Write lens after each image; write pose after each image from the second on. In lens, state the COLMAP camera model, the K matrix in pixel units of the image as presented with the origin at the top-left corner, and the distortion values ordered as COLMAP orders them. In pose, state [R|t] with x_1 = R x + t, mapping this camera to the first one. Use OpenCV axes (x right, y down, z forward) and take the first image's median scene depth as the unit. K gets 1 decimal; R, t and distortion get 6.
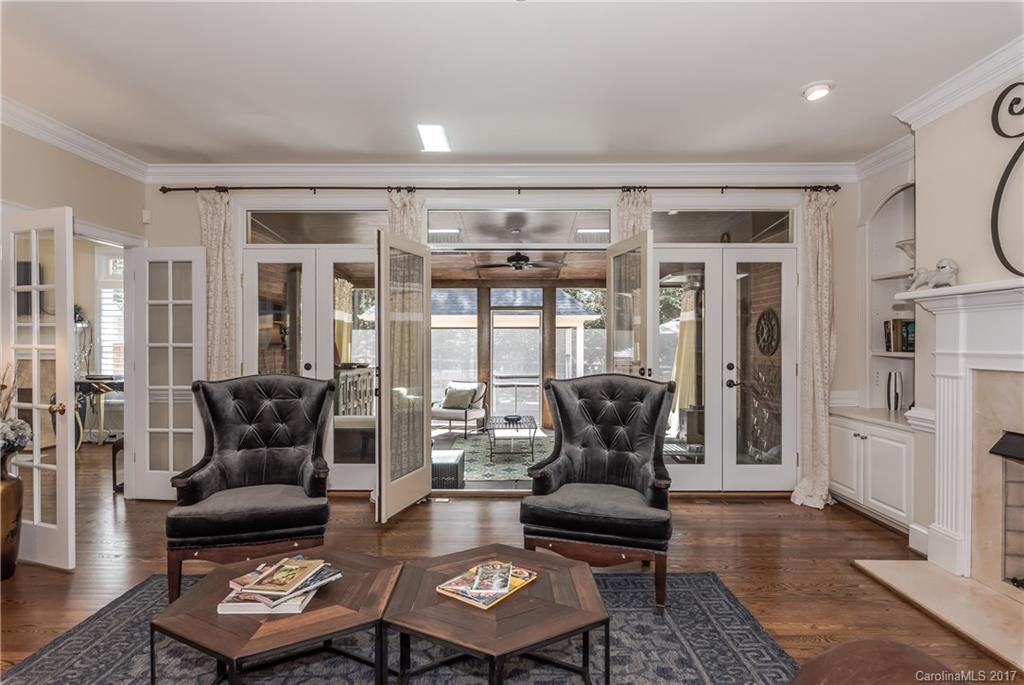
lens RADIAL K [[543.7, 0, 509.7], [0, 543.7, 345.9], [0, 0, 1]] dist [0.001384, 0.000286]
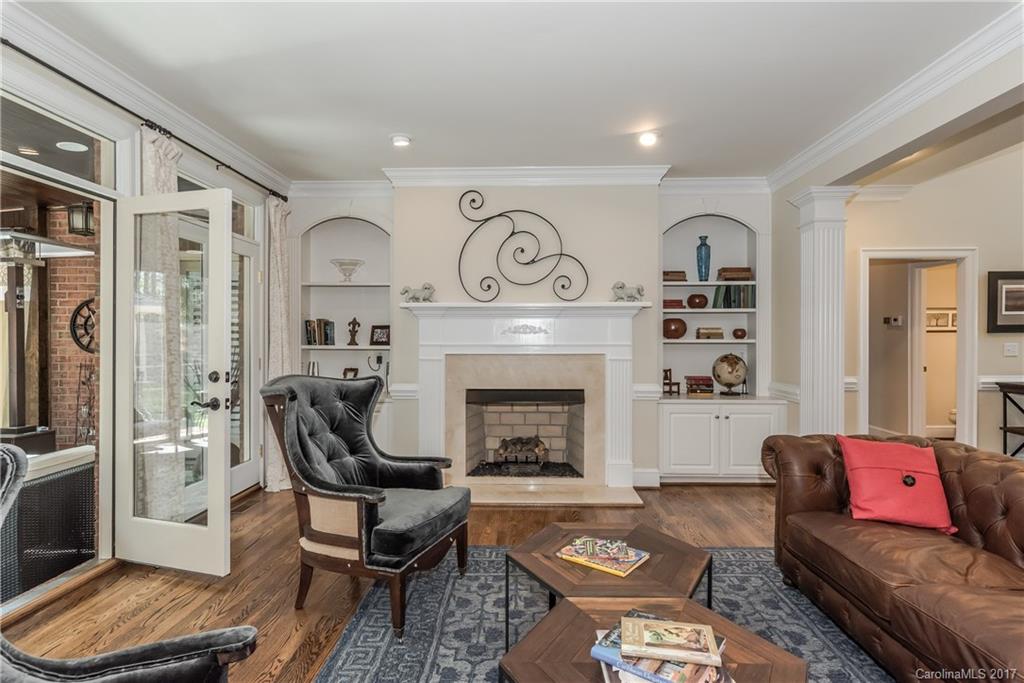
lens RADIAL K [[543.7, 0, 510.8], [0, 543.7, 339.4], [0, 0, 1]] dist [0.001384, 0.000286]
pose [[0.029673, -0.003097, 0.999555, -0.824874], [0.002659, 0.999992, 0.003019, -0.005921], [-0.999556, 0.002568, 0.029681, 0.829657]]
